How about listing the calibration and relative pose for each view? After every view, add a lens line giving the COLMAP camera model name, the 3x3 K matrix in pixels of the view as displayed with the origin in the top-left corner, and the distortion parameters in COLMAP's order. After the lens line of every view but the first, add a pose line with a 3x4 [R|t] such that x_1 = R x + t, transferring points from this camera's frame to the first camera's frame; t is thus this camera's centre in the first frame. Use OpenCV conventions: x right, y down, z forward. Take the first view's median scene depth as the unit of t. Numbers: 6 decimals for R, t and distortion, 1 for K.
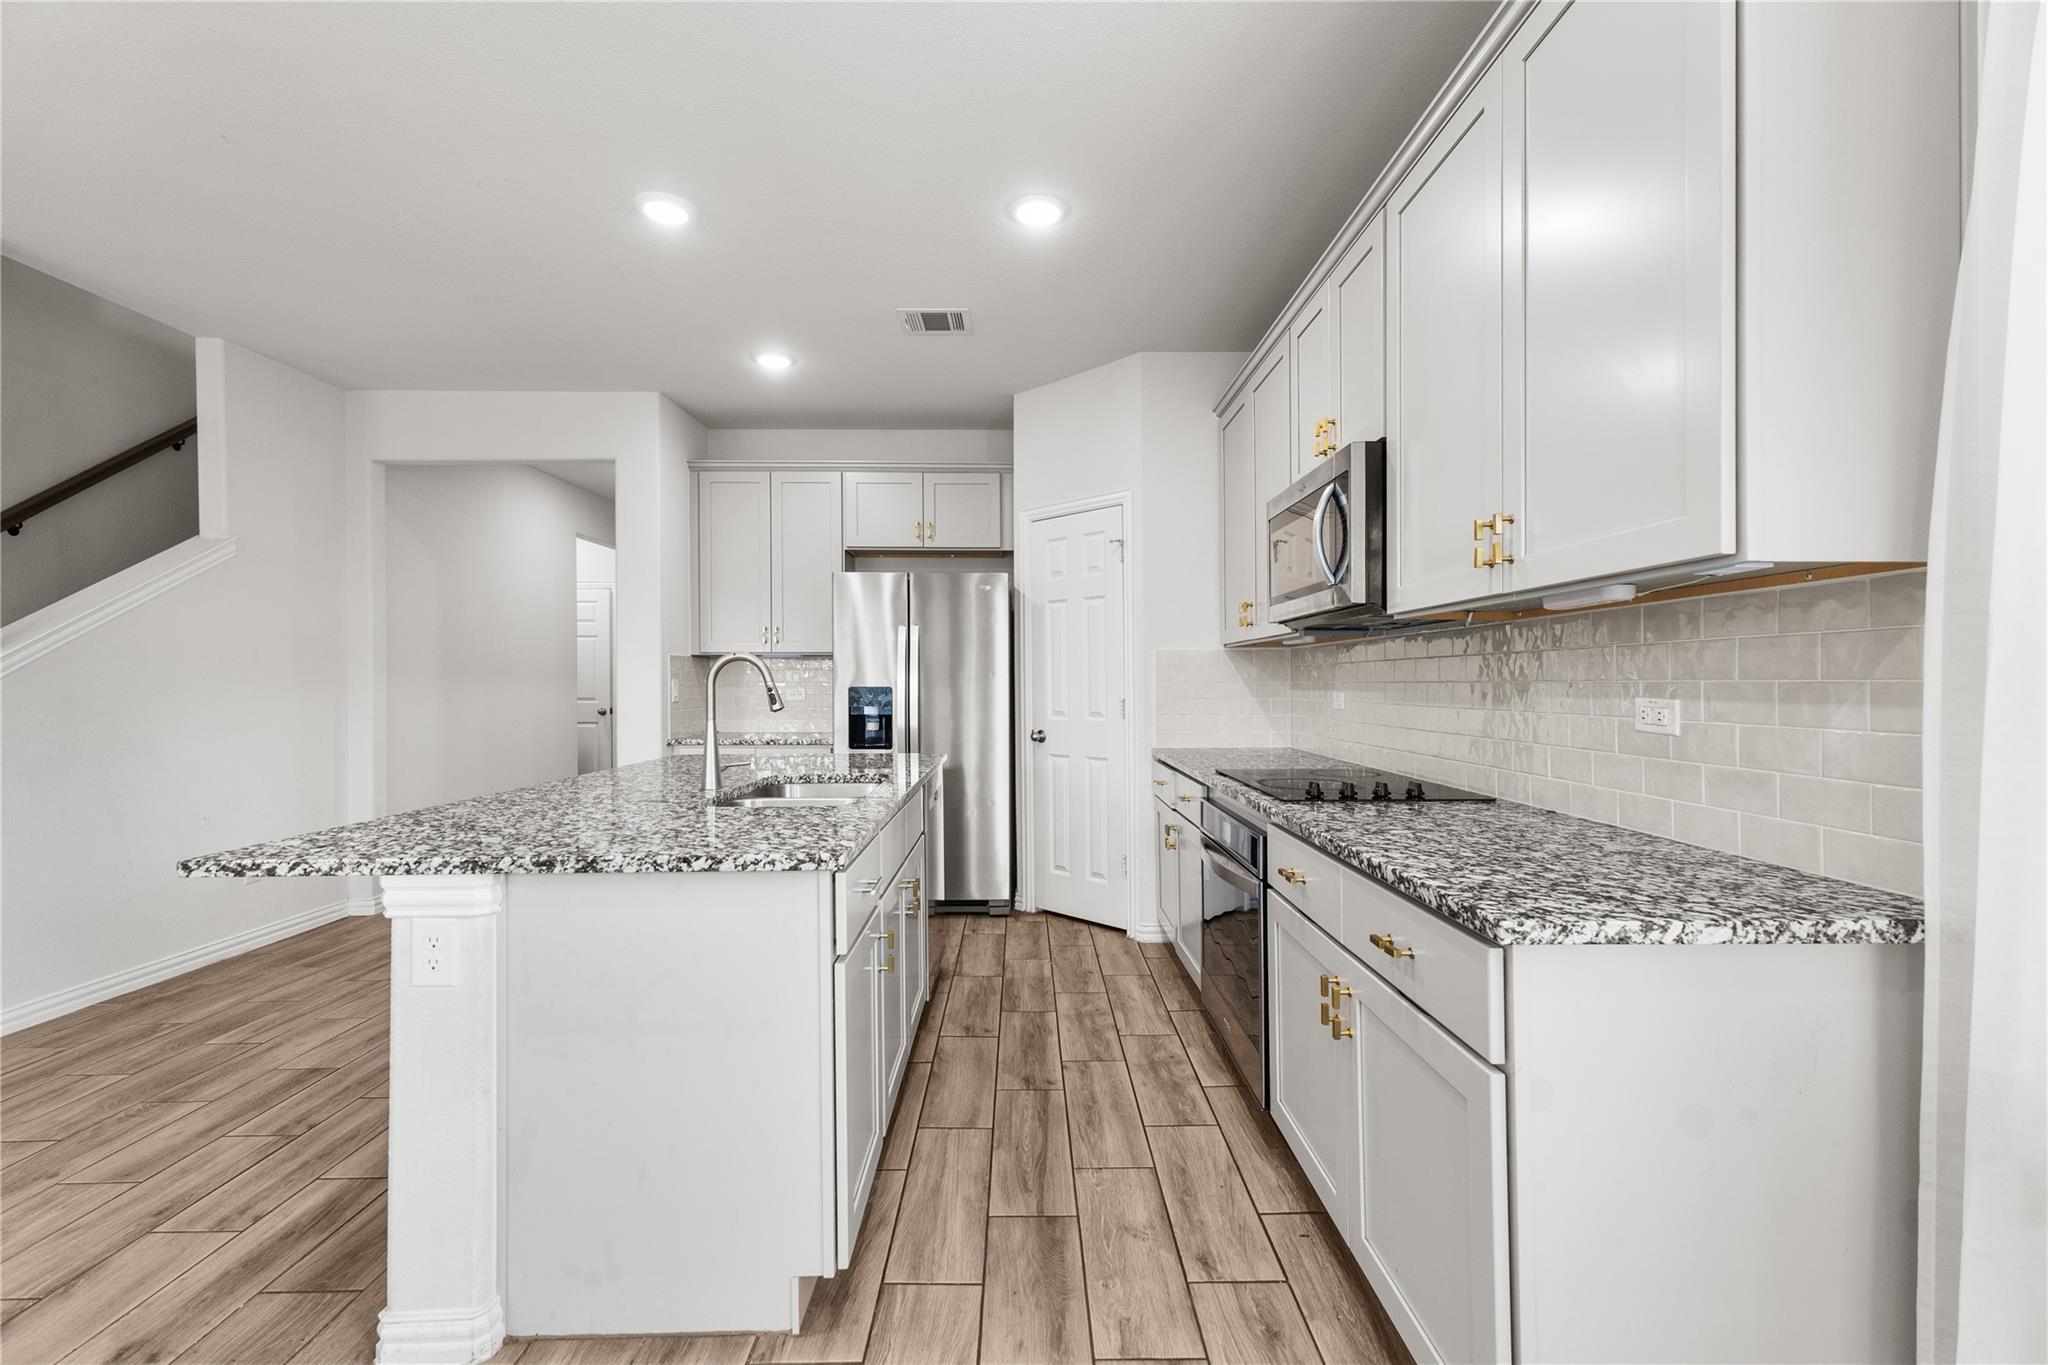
lens RADIAL K [[848.3, 0, 1024.0], [0, 848.3, 682.5], [0, 0, 1]] dist [-0.000135, 0.000011]
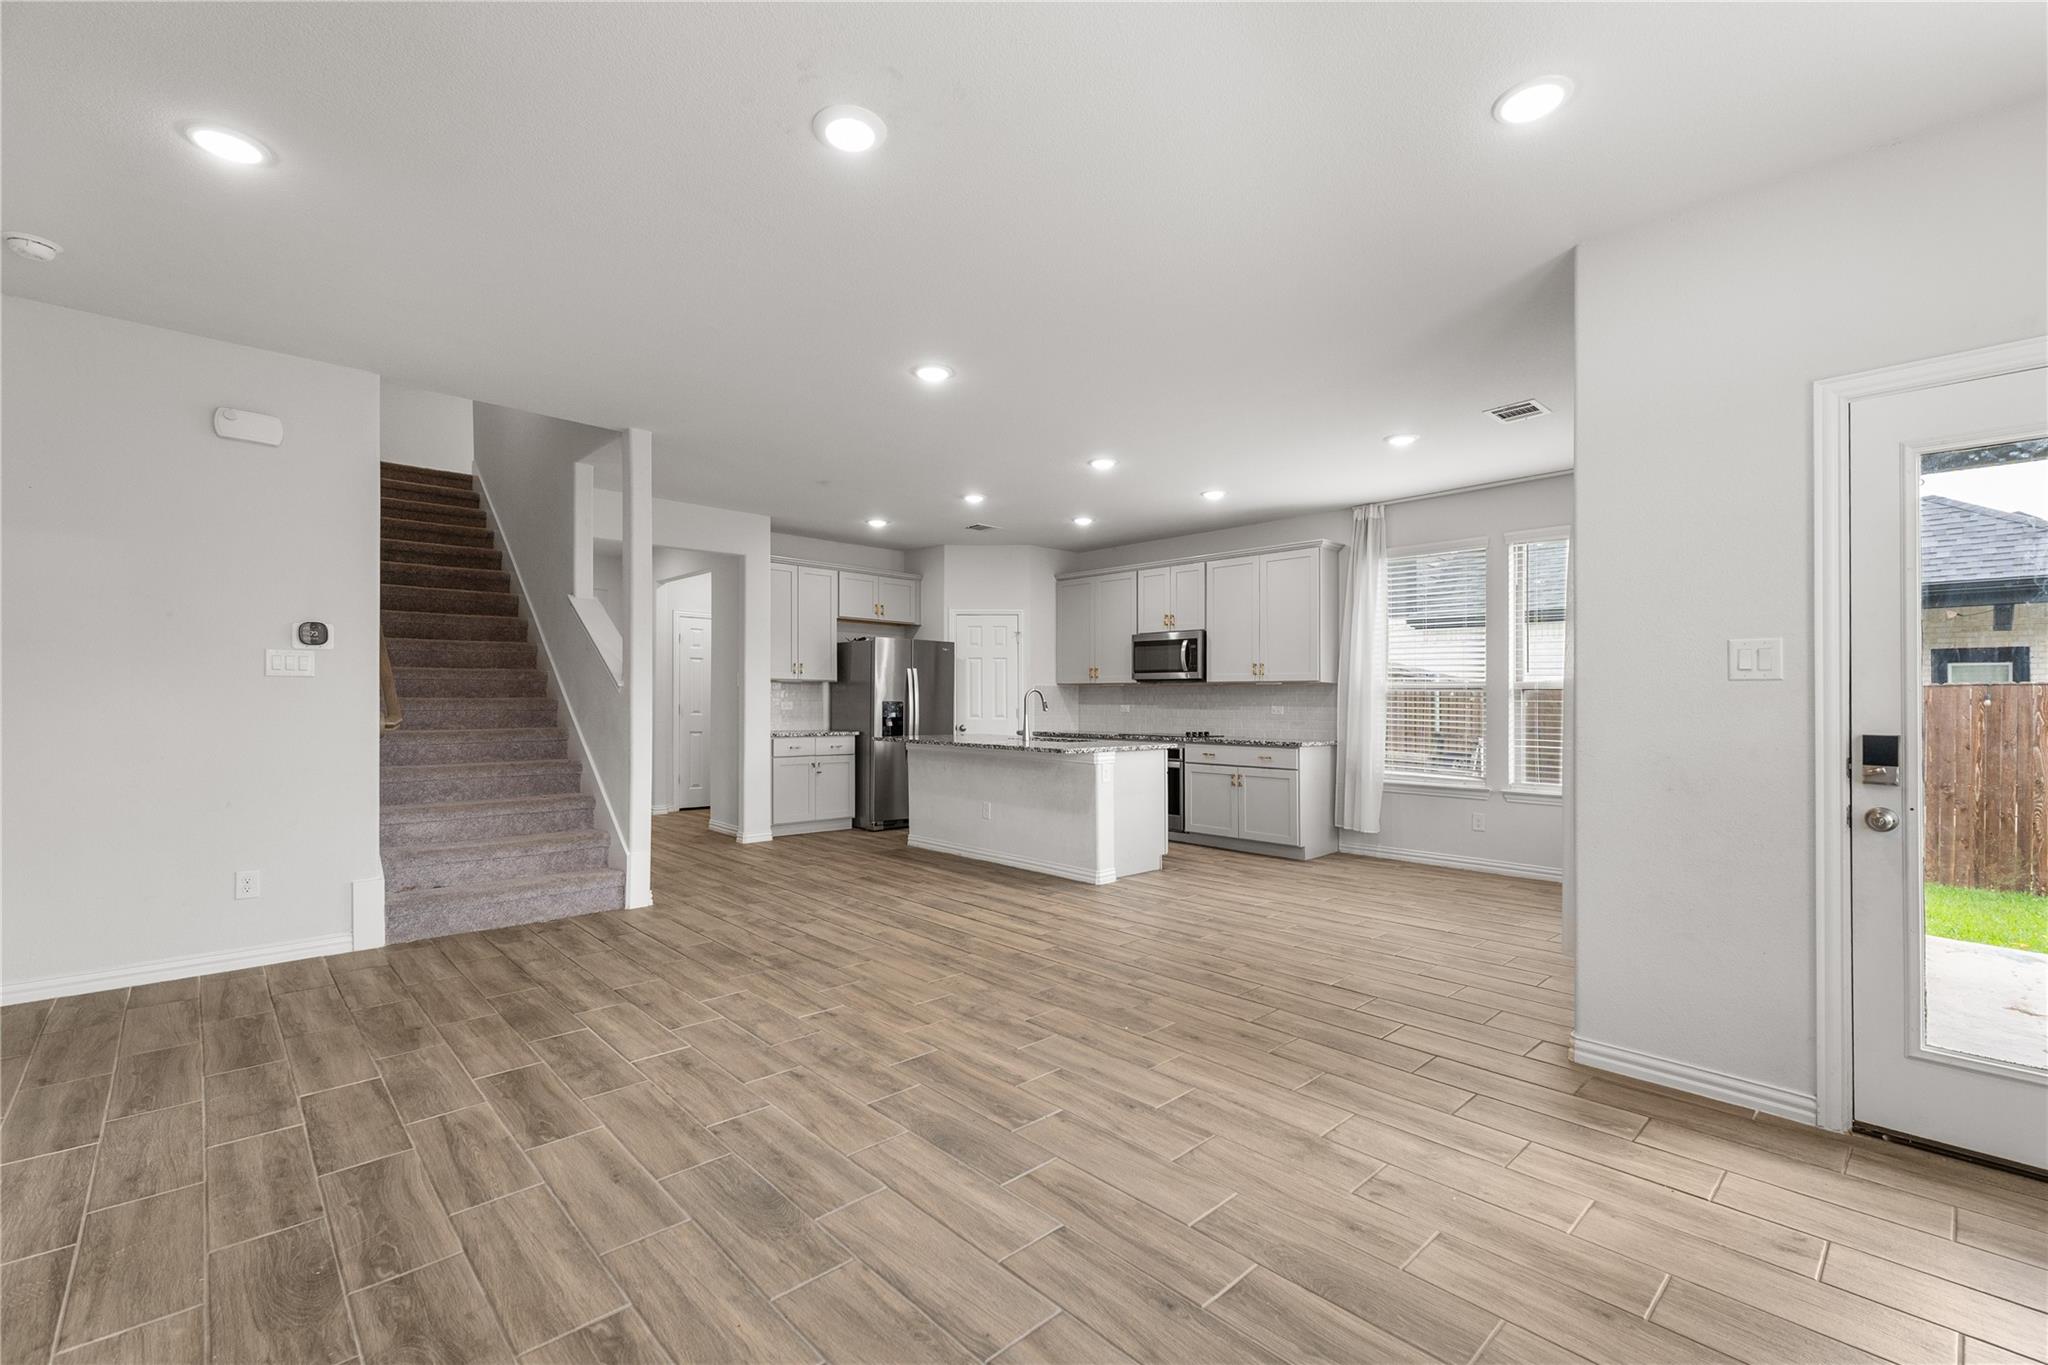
lens RADIAL K [[856.1, 0, 1024.0], [0, 856.1, 682.5], [0, 0, 1]] dist [0.000046, -0.000002]
pose [[0.722579, 0.025490, 0.690818, -1.362414], [-0.009096, 0.999584, -0.027369, 0.011622], [-0.691228, 0.013493, 0.722511, -0.543195]]
